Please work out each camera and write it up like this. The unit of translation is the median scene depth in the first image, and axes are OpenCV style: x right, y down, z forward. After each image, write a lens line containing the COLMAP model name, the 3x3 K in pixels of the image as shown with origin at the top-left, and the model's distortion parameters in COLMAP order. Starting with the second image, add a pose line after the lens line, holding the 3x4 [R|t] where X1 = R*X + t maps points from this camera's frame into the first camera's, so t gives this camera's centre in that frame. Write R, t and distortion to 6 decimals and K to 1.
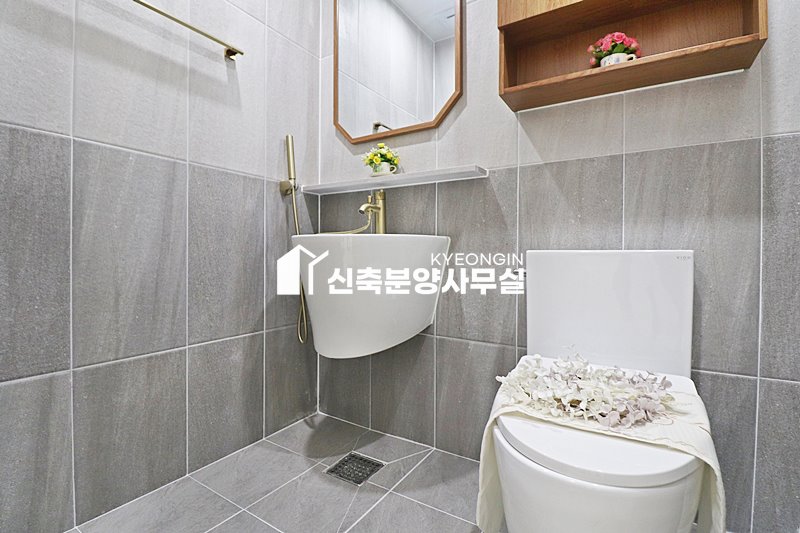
lens RADIAL K [[371.3, 0, 405.1], [0, 371.3, 266.7], [0, 0, 1]] dist [-0.004628, -0.009437]
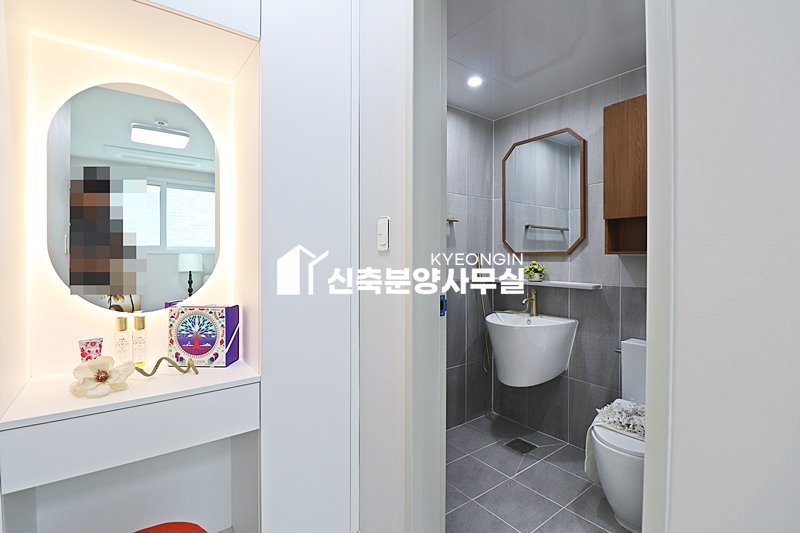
lens RADIAL K [[371.3, 0, 397.3], [0, 371.3, 261.3], [0, 0, 1]] dist [-0.004628, -0.009437]
pose [[0.931294, -0.004740, -0.364238, -0.029472], [0.000901, 0.999942, -0.010708, -0.329624], [0.364268, 0.009644, 0.931244, -0.878566]]
